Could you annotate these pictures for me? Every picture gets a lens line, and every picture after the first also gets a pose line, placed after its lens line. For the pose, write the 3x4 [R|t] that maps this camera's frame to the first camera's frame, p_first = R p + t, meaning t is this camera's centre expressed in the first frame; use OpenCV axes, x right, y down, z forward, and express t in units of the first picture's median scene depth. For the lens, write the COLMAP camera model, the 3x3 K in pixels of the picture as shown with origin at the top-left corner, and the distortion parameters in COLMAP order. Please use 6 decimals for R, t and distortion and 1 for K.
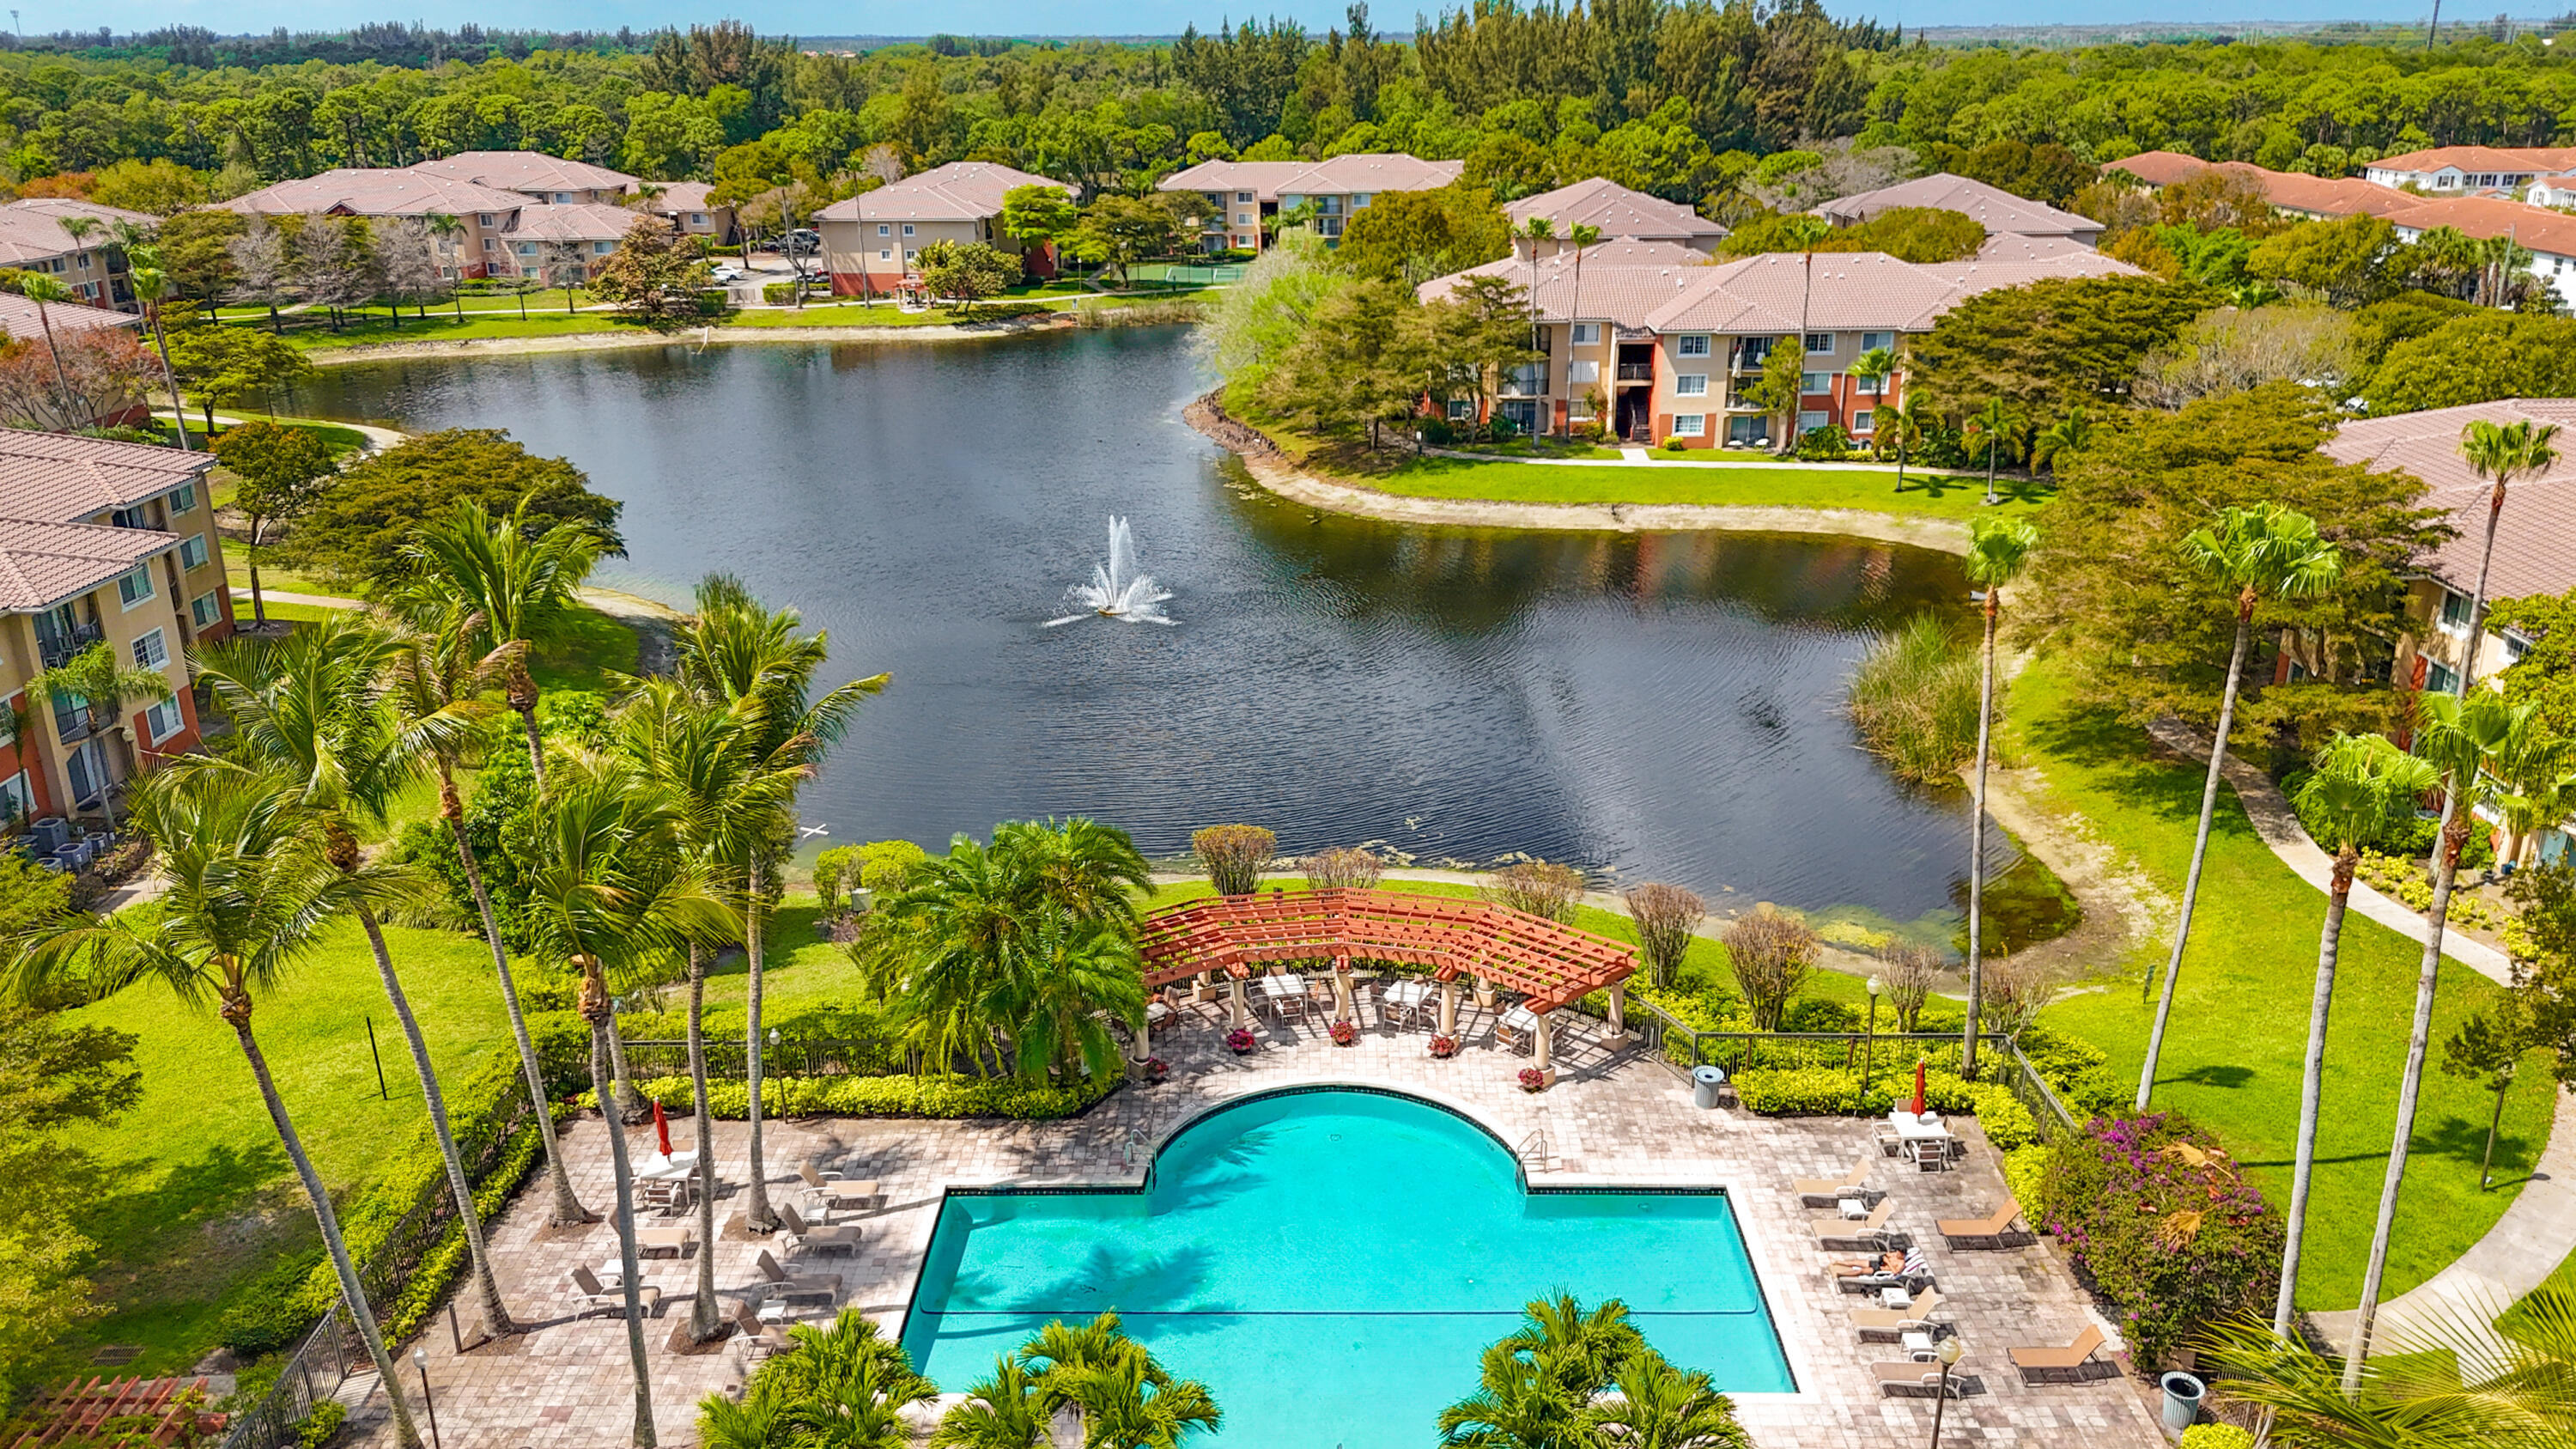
lens RADIAL K [[1918.3, 0, 1288.0], [0, 1918.3, 724.5], [0, 0, 1]] dist [0.075621, -0.072841]
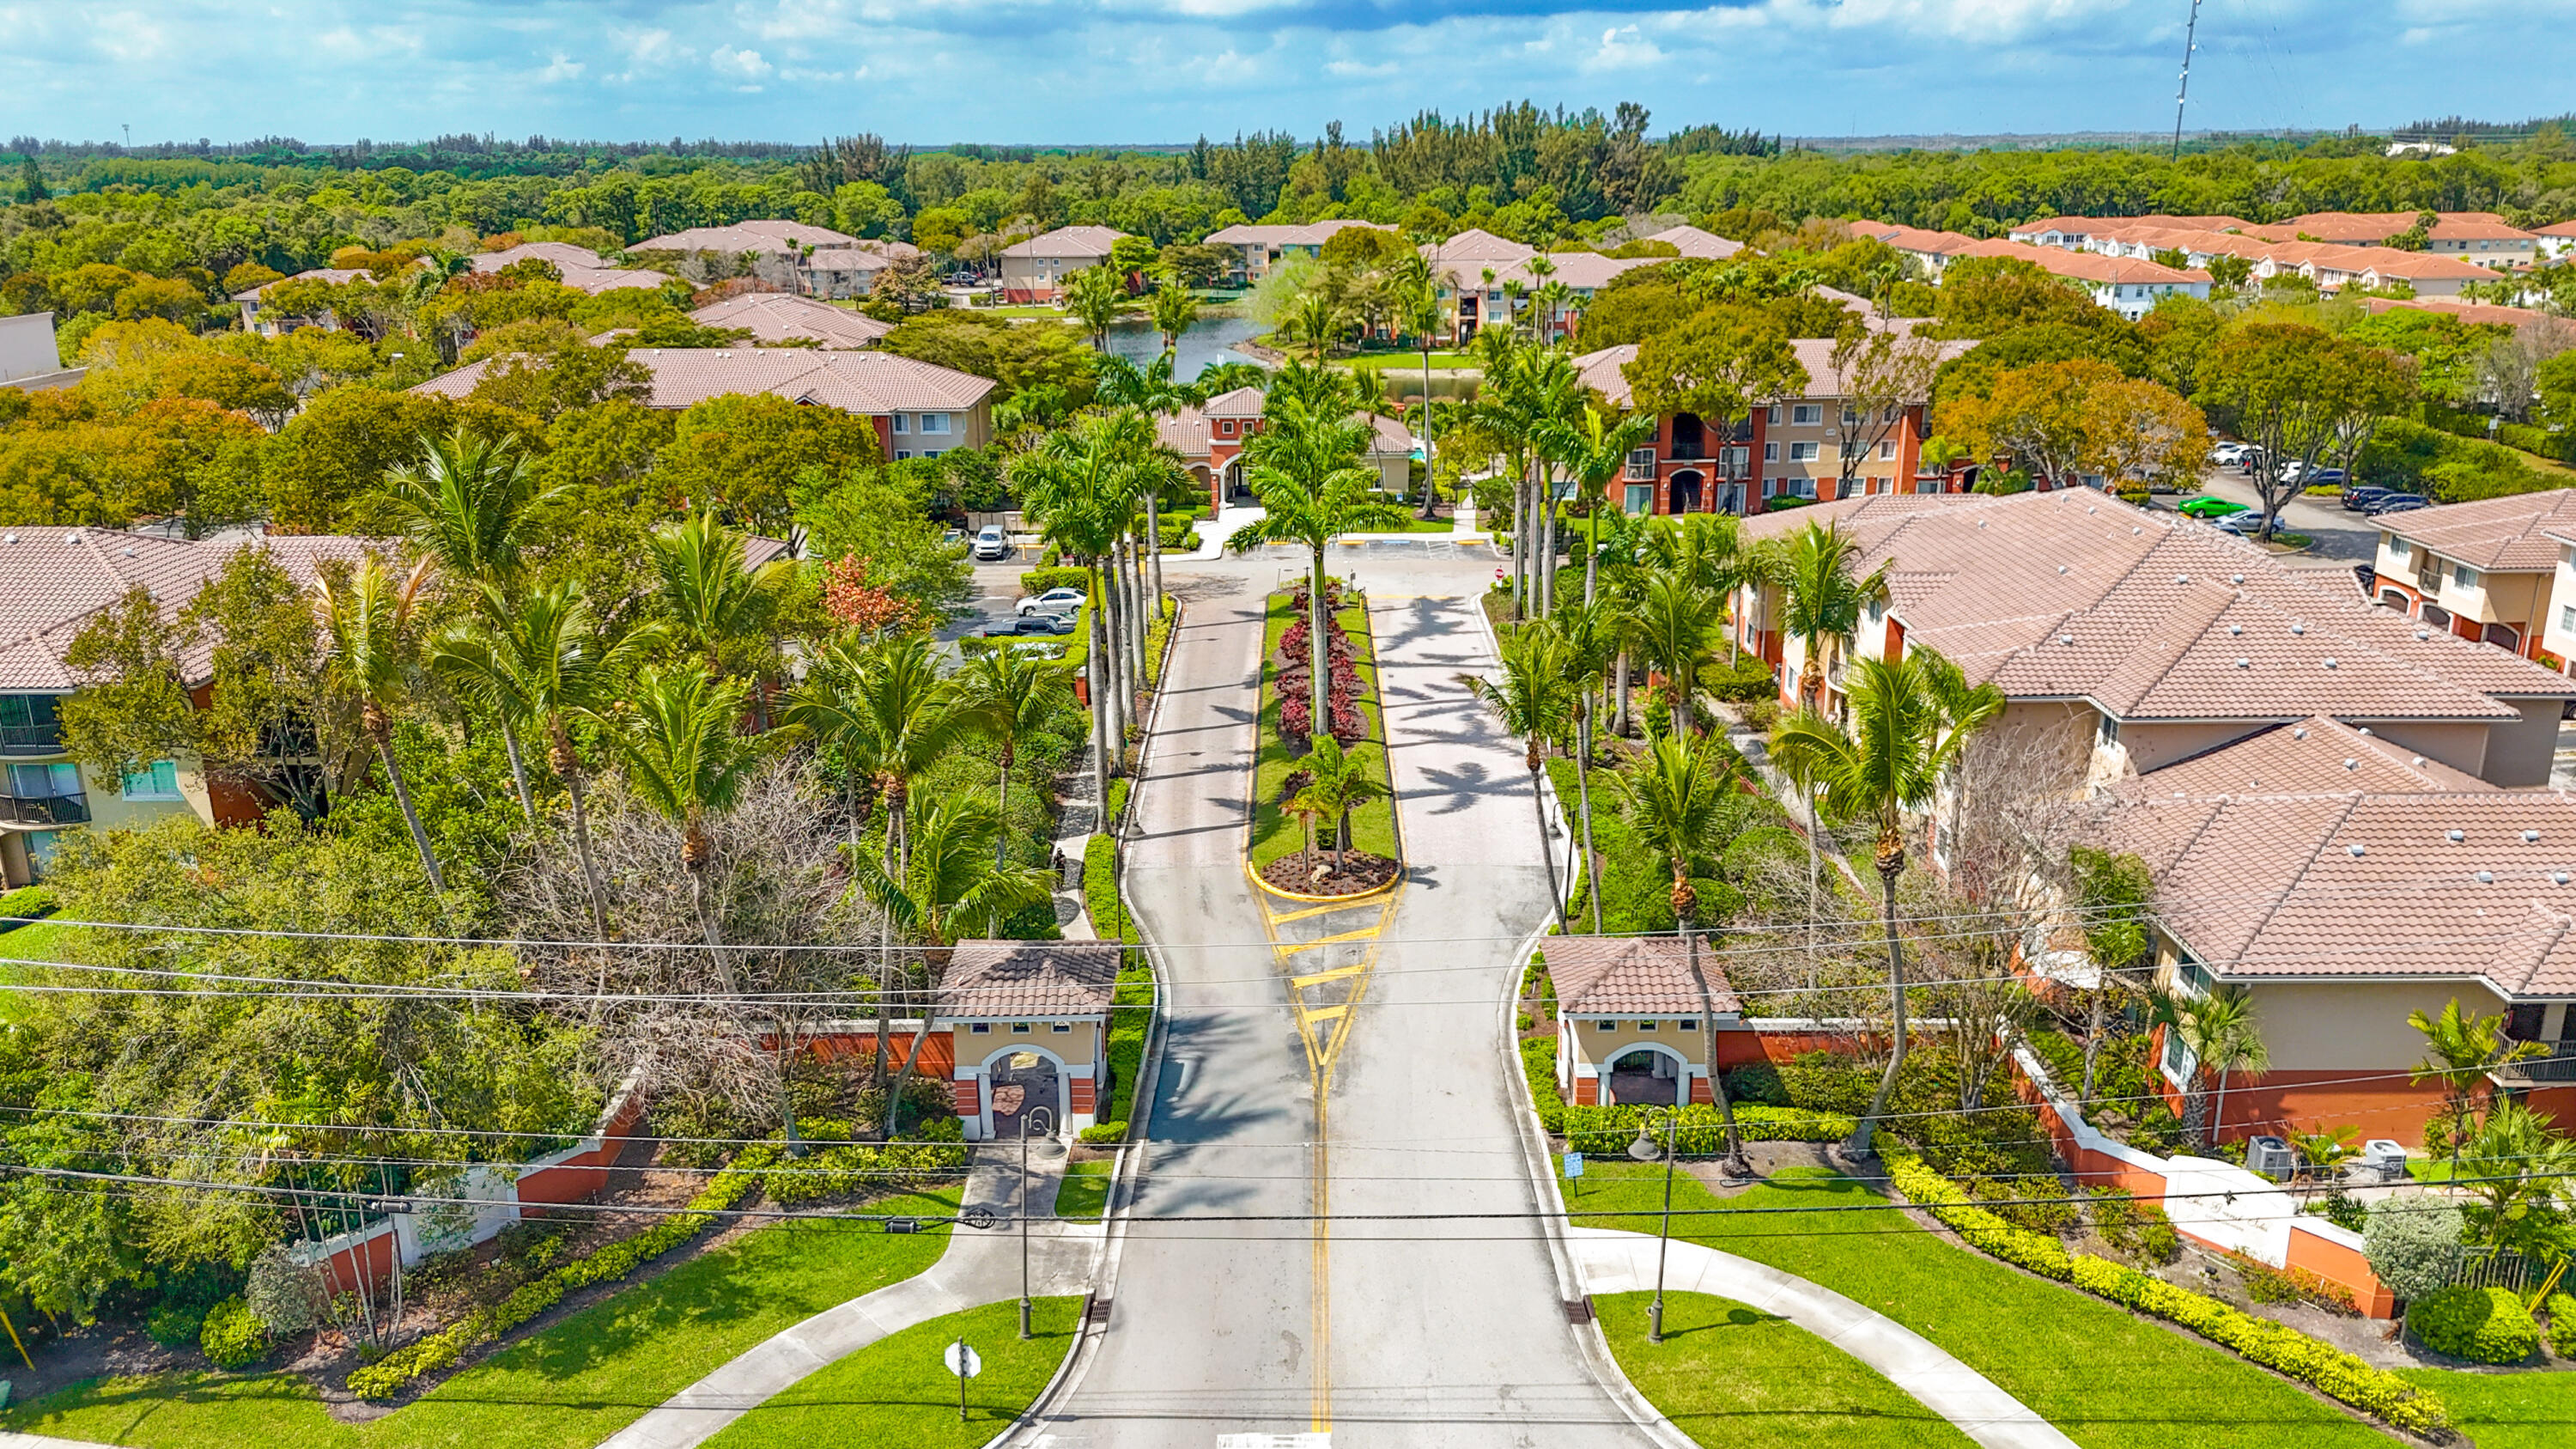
lens RADIAL K [[1900.6, 0, 1288.0], [0, 1900.6, 724.5], [0, 0, 1]] dist [0.072989, -0.083627]
pose [[0.999966, -0.003711, 0.007348, -0.011822], [0.004053, 0.998881, -0.047130, 0.180336], [-0.007165, 0.047158, 0.998862, -0.508366]]
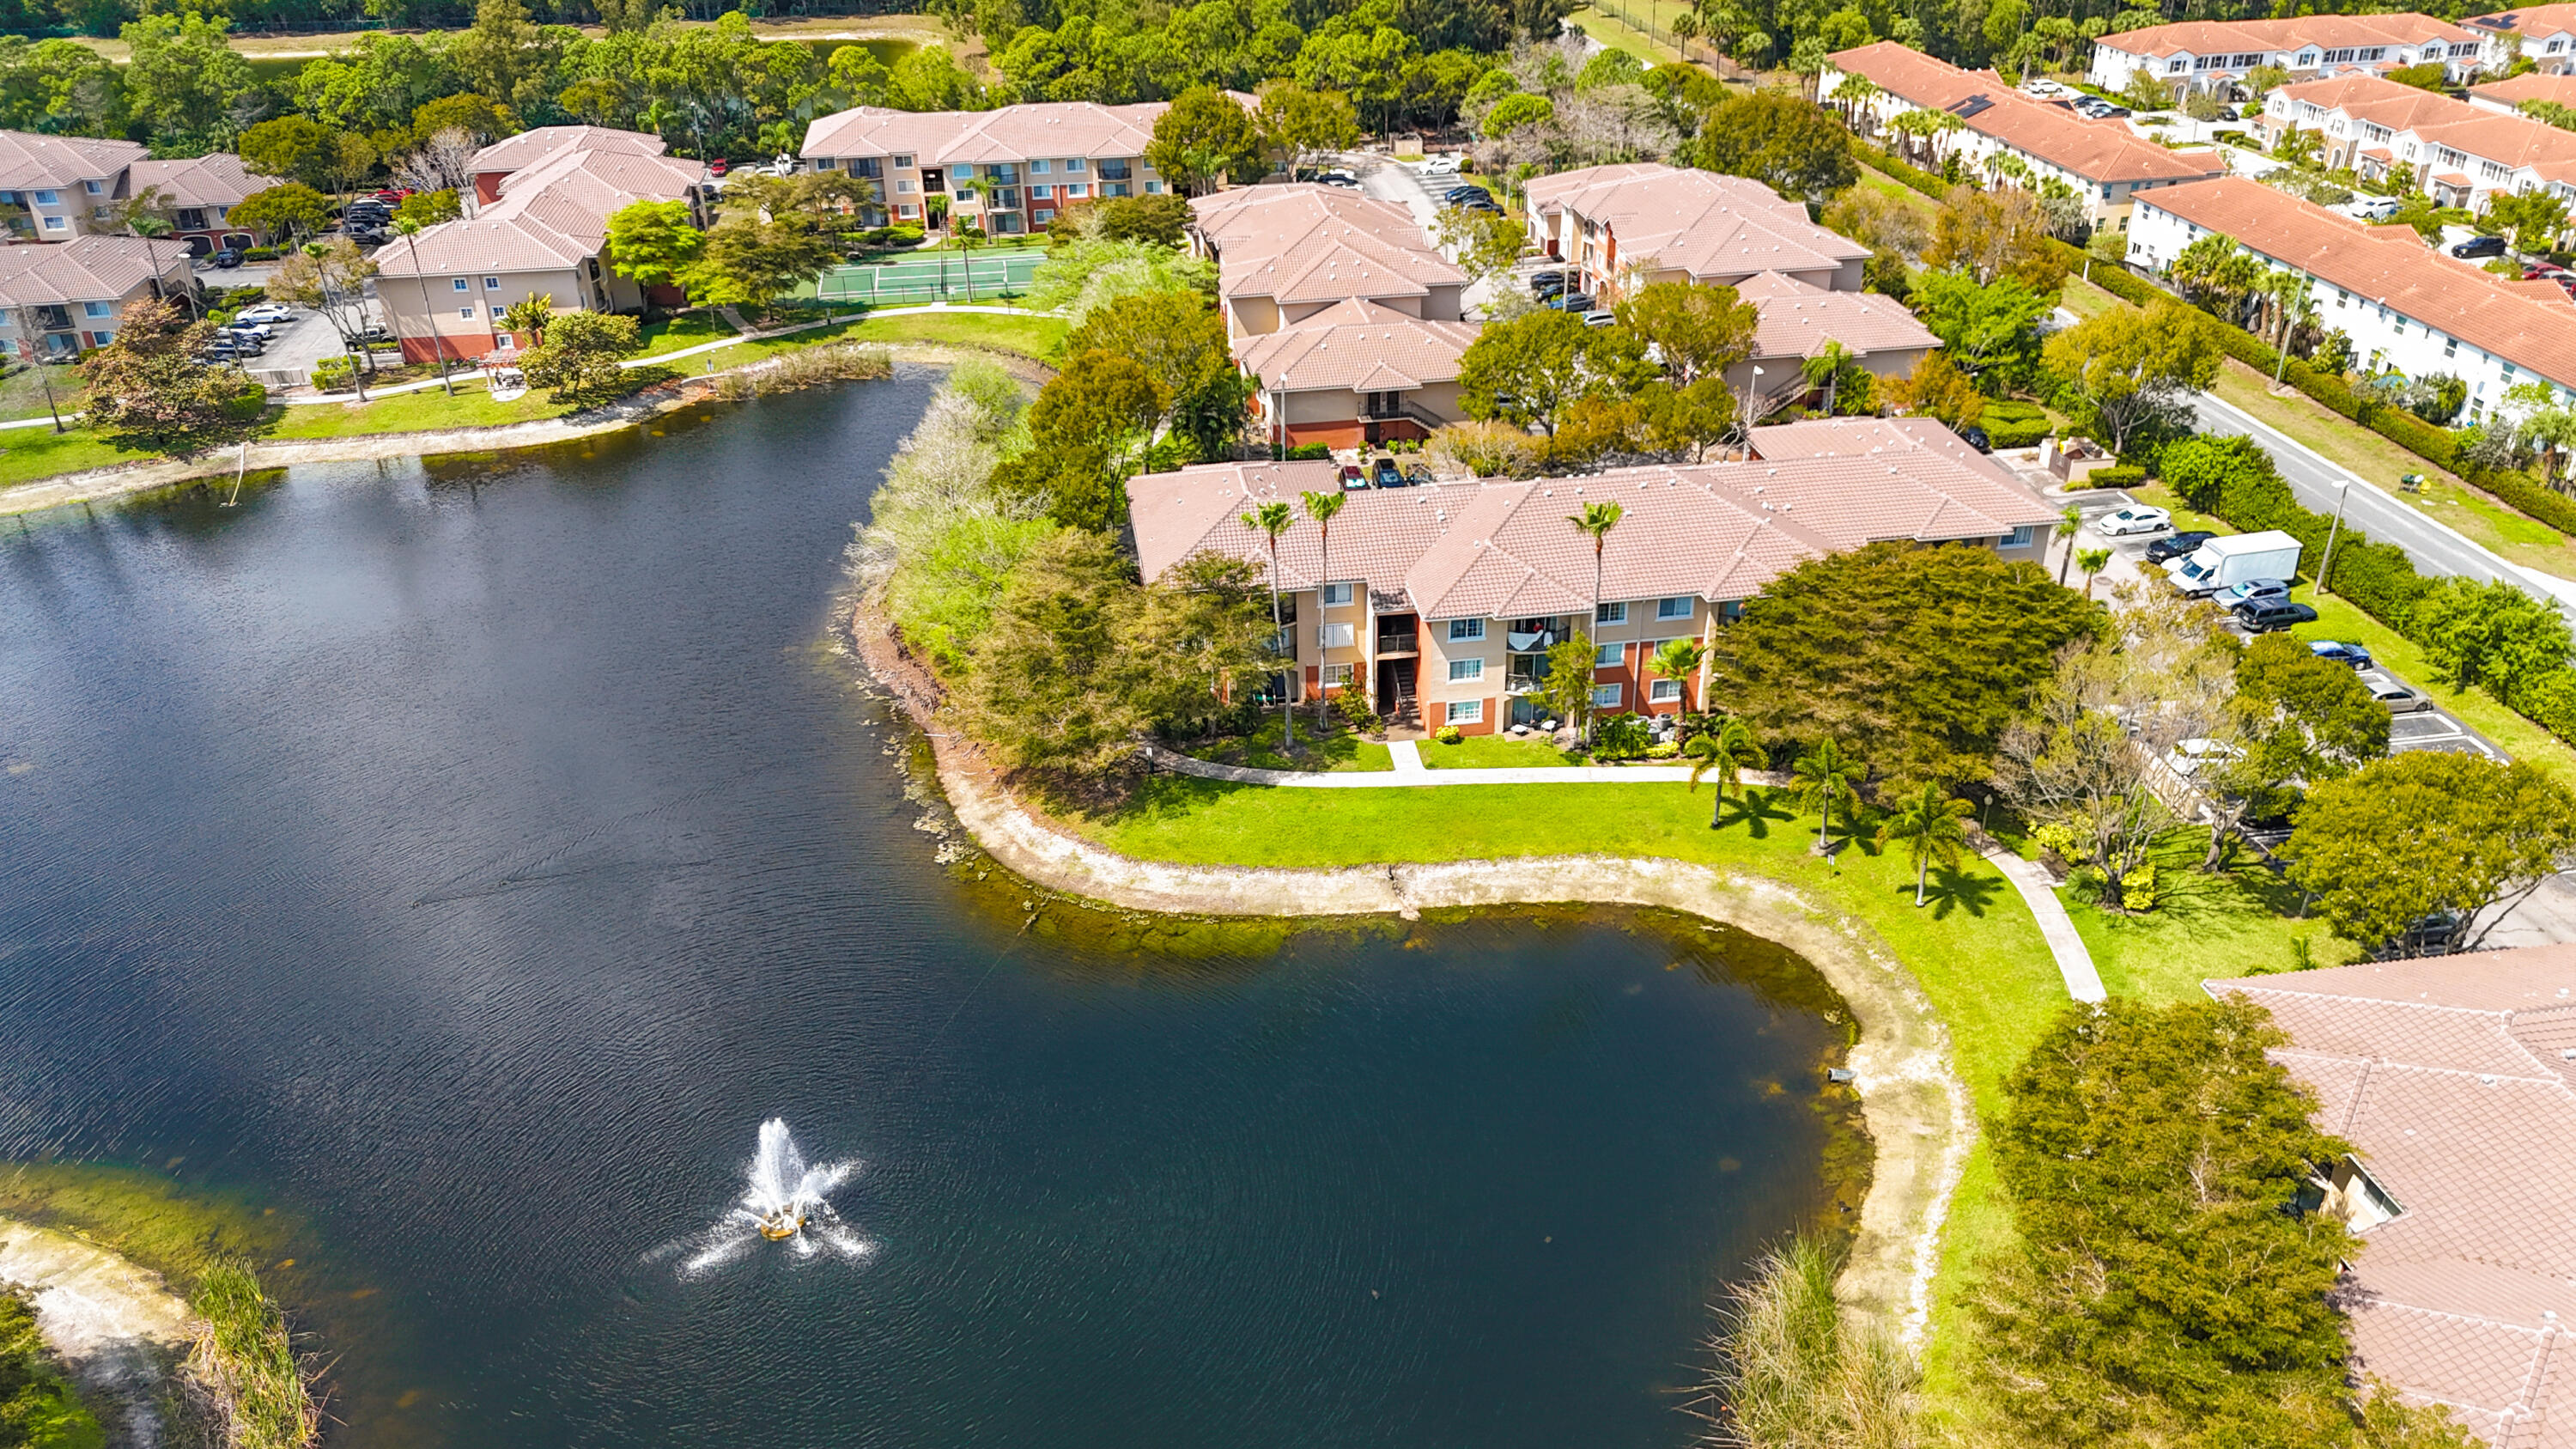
lens RADIAL K [[1885.8, 0, 1288.0], [0, 1885.8, 724.5], [0, 0, 1]] dist [0.089233, -0.082023]
pose [[0.986895, -0.088917, 0.134654, 0.010192], [0.066636, 0.984576, 0.161773, -0.154729], [-0.146961, -0.150680, 0.977598, 0.106388]]
